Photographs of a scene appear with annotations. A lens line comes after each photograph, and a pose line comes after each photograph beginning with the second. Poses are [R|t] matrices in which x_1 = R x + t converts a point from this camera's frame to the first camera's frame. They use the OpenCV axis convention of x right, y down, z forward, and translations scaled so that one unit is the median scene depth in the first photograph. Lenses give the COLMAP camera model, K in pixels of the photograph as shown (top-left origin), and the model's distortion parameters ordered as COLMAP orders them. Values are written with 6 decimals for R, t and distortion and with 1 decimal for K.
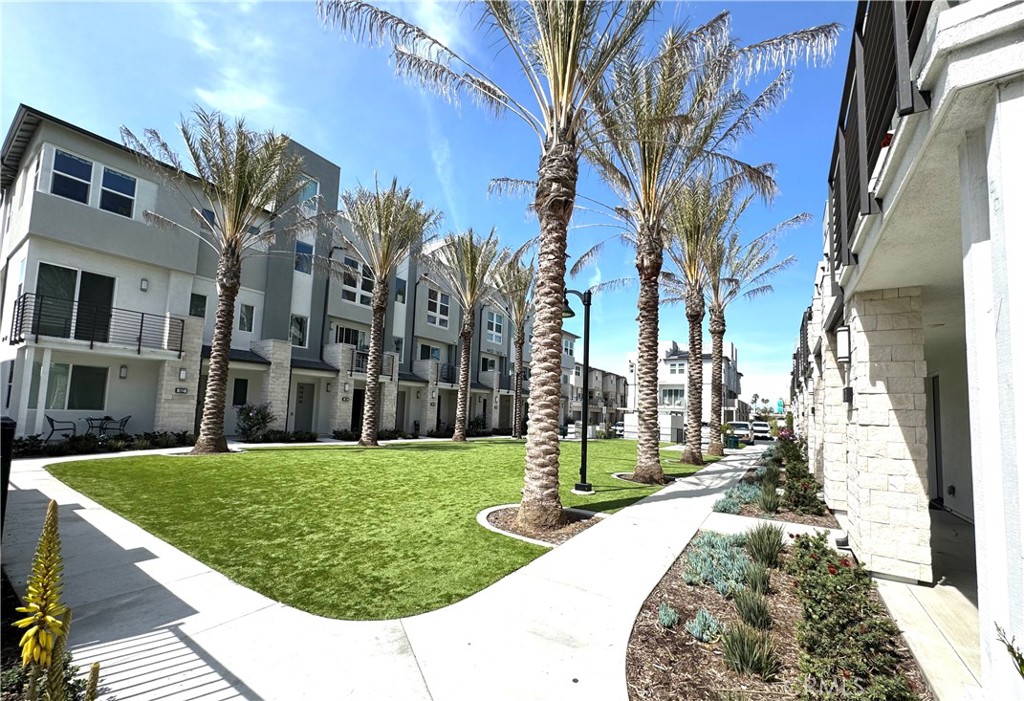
lens RADIAL K [[408.6, 0, 511.2], [0, 408.6, 372.7], [0, 0, 1]] dist [-0.001363, 0.000060]
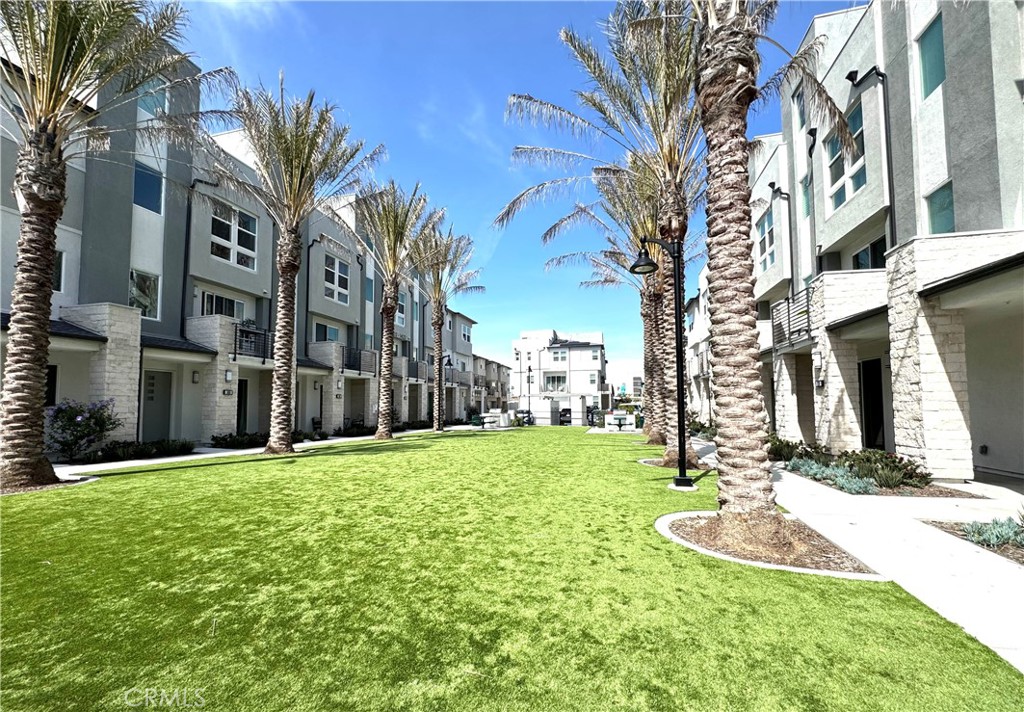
lens RADIAL K [[409.8, 0, 512.4], [0, 409.8, 376.3], [0, 0, 1]] dist [-0.001939, -0.000149]
pose [[0.942971, -0.019323, 0.332315, -0.174494], [0.008811, 0.999413, 0.033110, 0.017437], [-0.332759, -0.028293, 0.942587, 0.149120]]
